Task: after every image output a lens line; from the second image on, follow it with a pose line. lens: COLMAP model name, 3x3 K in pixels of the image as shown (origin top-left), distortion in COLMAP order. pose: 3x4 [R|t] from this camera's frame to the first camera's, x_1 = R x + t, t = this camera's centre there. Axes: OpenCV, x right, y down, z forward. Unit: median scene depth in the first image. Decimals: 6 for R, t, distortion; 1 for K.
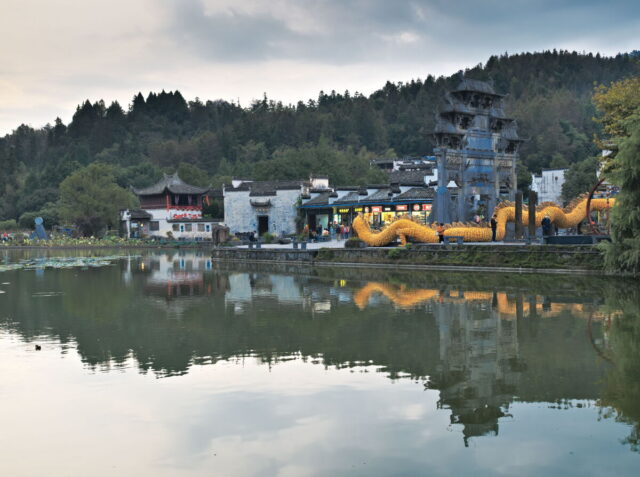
lens RADIAL K [[916.4, 0, 320.0], [0, 916.4, 238.5], [0, 0, 1]] dist [-0.014763, -0.042830]
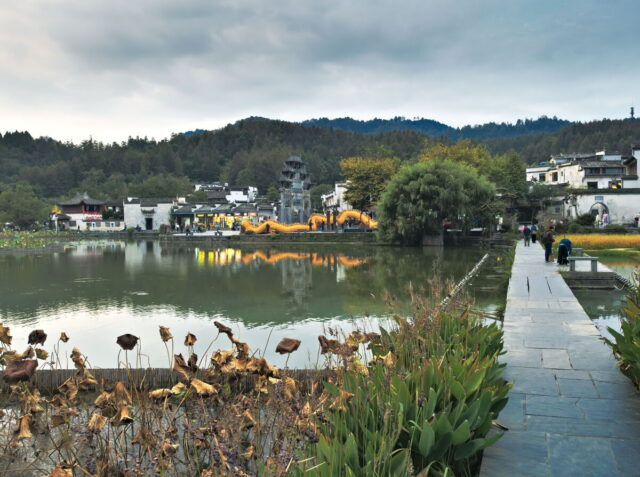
lens RADIAL K [[593.0, 0, 320.0], [0, 593.0, 238.5], [0, 0, 1]] dist [-0.004521, -0.002439]
pose [[0.936558, -0.010953, 0.350343, -0.140725], [0.005874, 0.999862, 0.015556, -0.000889], [-0.350465, -0.012511, 0.936492, -0.171771]]
